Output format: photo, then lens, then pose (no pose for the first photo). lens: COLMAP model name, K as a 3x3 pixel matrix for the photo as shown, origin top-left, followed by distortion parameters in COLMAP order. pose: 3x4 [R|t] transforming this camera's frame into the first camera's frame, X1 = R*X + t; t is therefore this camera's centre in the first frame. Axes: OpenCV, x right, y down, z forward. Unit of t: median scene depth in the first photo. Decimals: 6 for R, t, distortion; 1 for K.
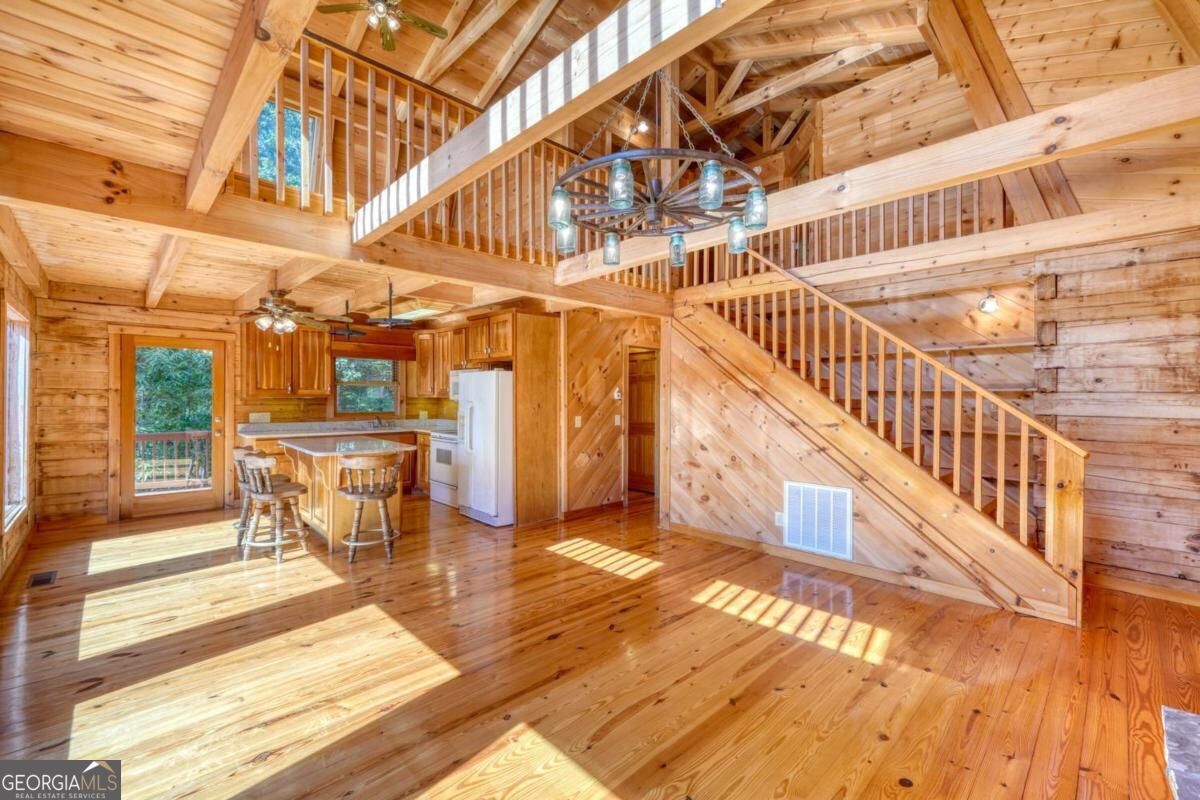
lens RADIAL K [[509.1, 0, 598.0], [0, 509.1, 399.1], [0, 0, 1]] dist [-0.007678, 0.004650]
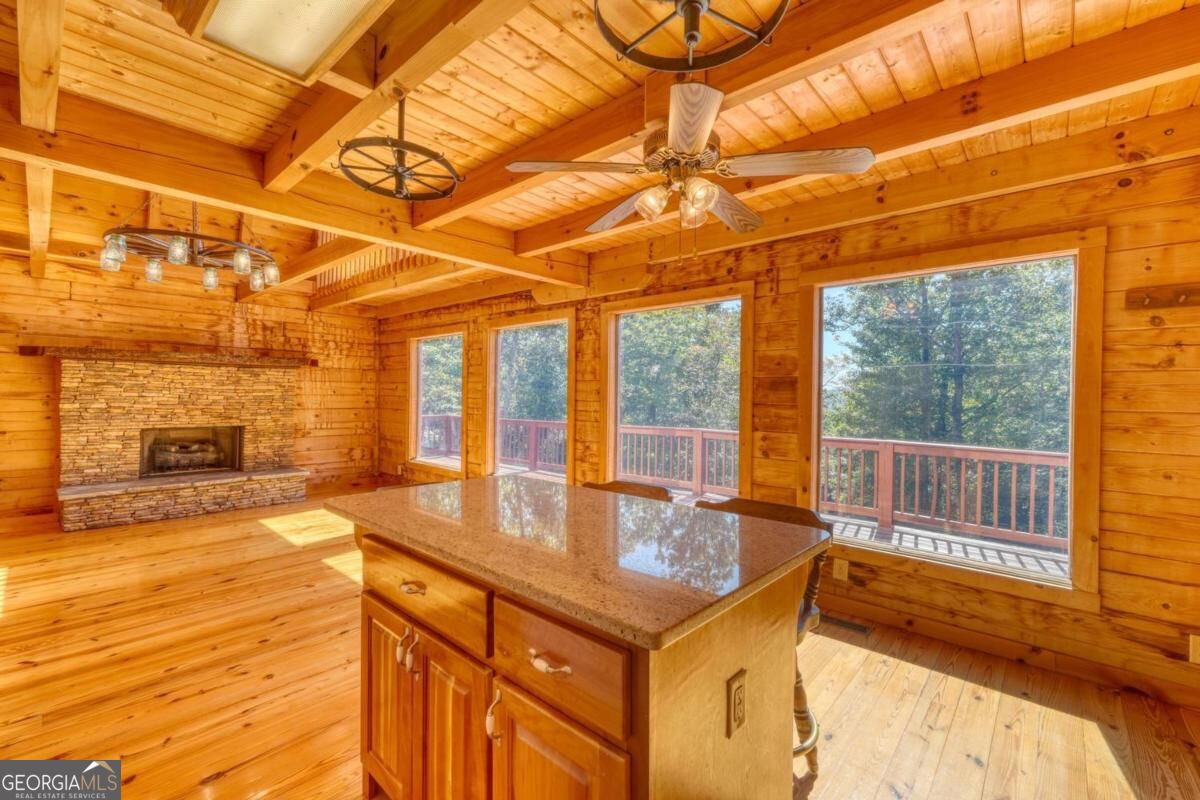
lens RADIAL K [[509.1, 0, 599.5], [0, 509.1, 397.9], [0, 0, 1]] dist [-0.007678, 0.004650]
pose [[-0.997267, -0.017519, -0.071779, -0.480450], [-0.018400, 0.999763, 0.011628, 0.006173], [0.071558, 0.012917, -0.997353, 1.251760]]
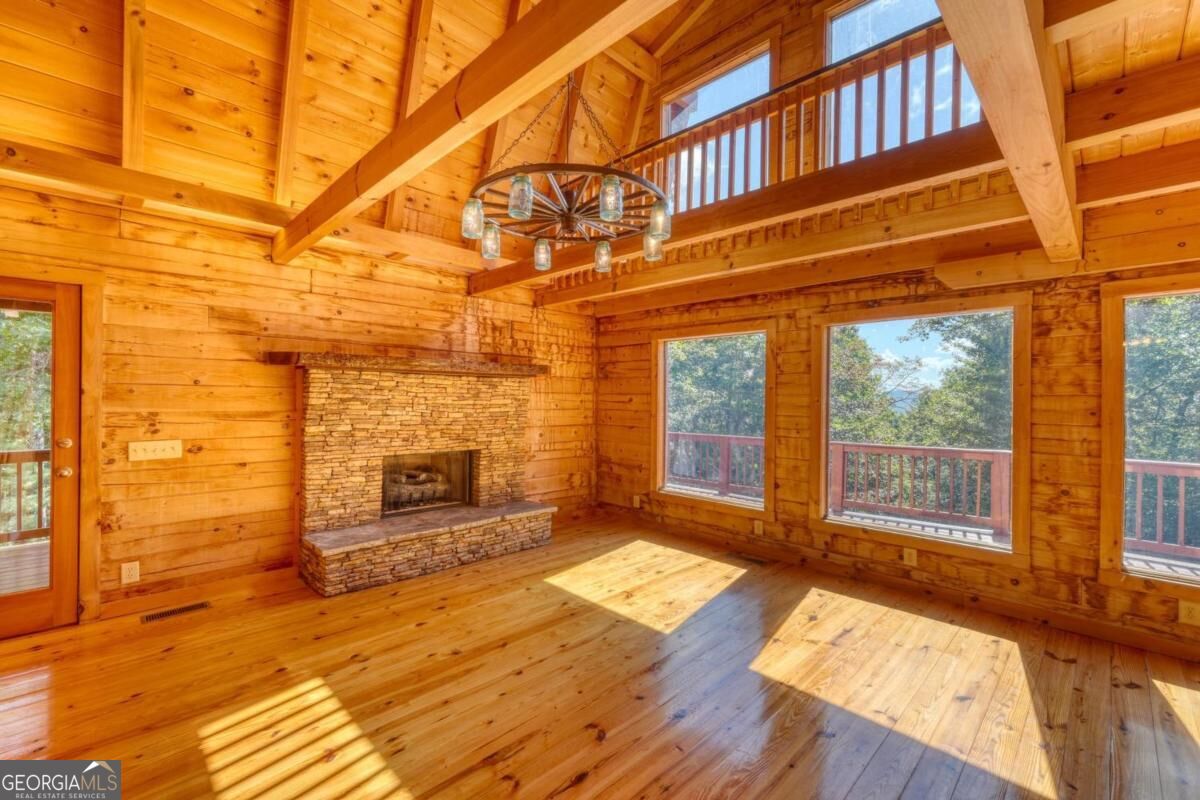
lens RADIAL K [[509.1, 0, 597.6], [0, 509.1, 397.8], [0, 0, 1]] dist [-0.007678, 0.004650]
pose [[-0.999817, -0.016060, -0.010348, 0.026996], [-0.016112, 0.999858, 0.004963, -0.004626], [0.010267, 0.005129, -0.999934, 0.980028]]
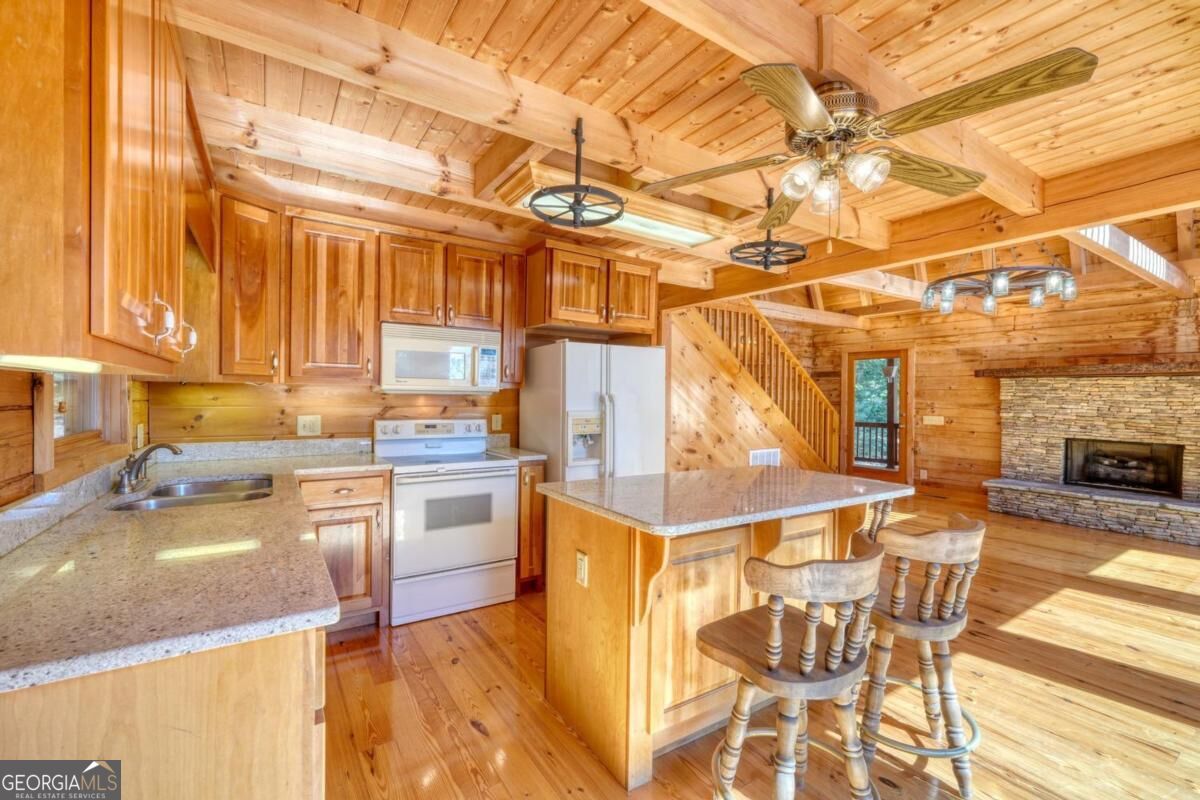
lens RADIAL K [[509.1, 0, 599.1], [0, 509.1, 396.4], [0, 0, 1]] dist [-0.007678, 0.004650]
pose [[0.181617, -0.006149, 0.983350, -0.907907], [-0.005416, 0.999959, 0.007253, 0.003946], [-0.983354, -0.006643, 0.181576, 0.972445]]
